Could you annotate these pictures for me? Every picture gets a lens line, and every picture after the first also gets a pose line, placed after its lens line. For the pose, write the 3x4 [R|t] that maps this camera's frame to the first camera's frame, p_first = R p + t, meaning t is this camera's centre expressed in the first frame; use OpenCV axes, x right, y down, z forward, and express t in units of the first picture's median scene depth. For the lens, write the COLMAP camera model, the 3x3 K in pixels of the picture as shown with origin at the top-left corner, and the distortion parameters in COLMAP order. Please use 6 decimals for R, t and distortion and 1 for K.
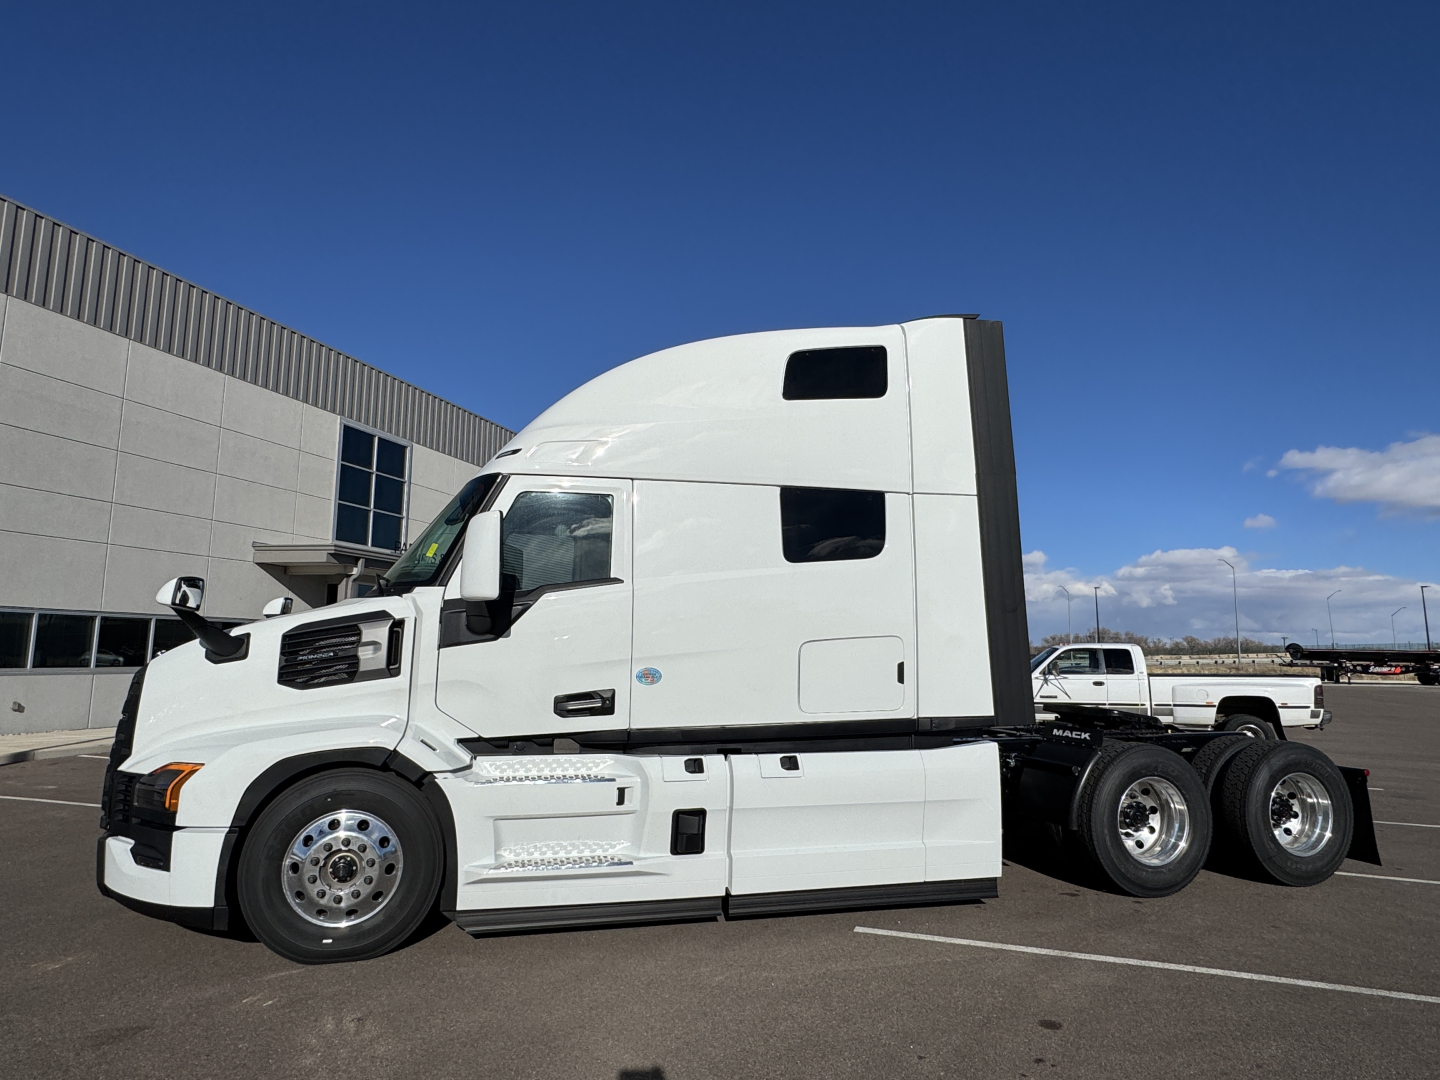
lens RADIAL K [[819.0, 0, 715.1], [0, 819.0, 544.5], [0, 0, 1]] dist [-0.012329, 0.004918]
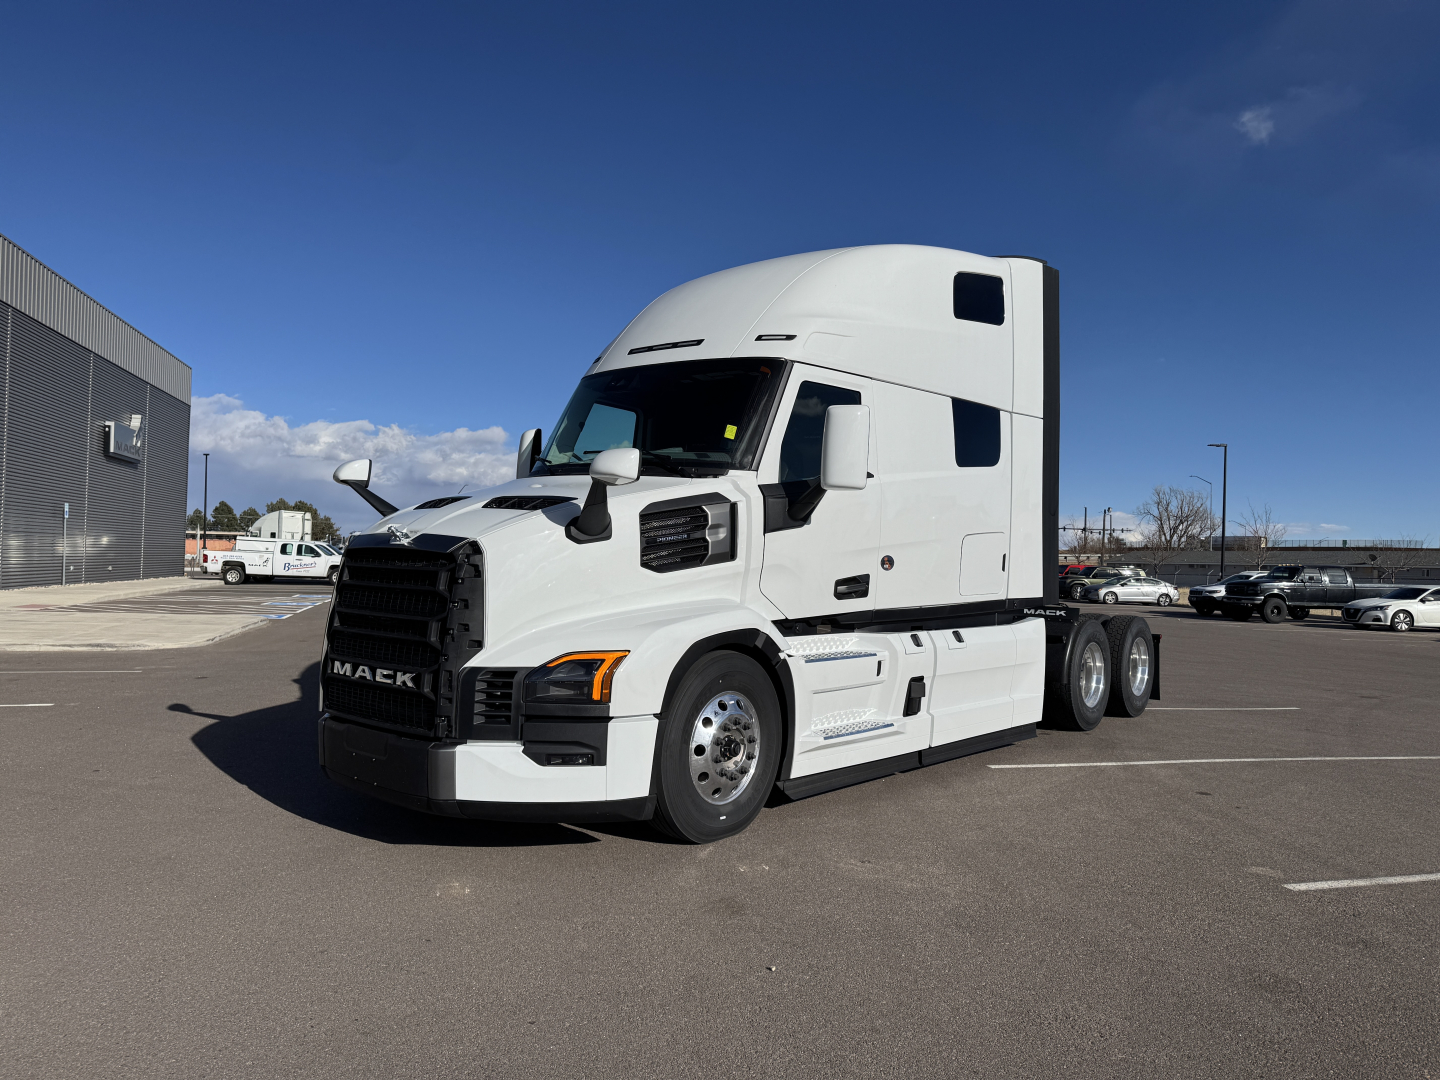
lens RADIAL K [[1004.0, 0, 720.1], [0, 1004.0, 539.5], [0, 0, 1]] dist [0.083109, 0.000177]
pose [[0.822996, 0.023364, 0.567567, -1.025362], [-0.095276, 0.990677, 0.097374, 0.018691], [-0.560000, -0.134214, 0.817549, 0.017733]]
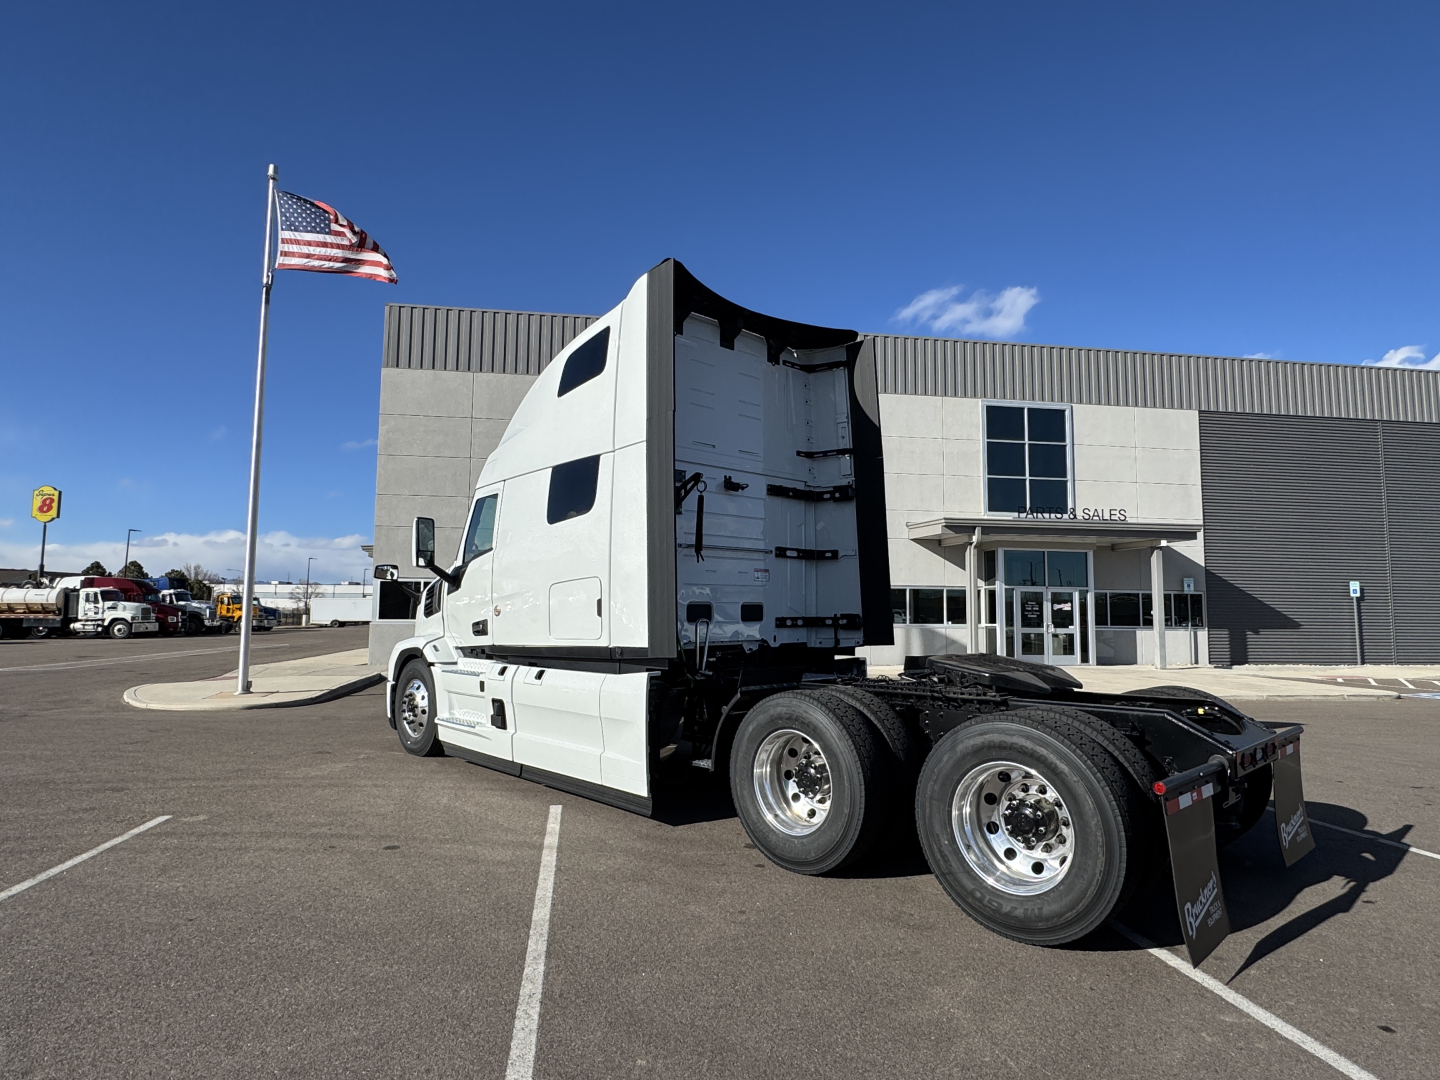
lens RADIAL K [[819.0, 0, 720.3], [0, 819.0, 544.5], [0, 0, 1]] dist [-0.012329, 0.004918]
pose [[0.492700, -0.079304, -0.866578, 1.417183], [0.112949, 0.993243, -0.026678, 0.124417], [0.862838, -0.084735, 0.498328, 0.605324]]
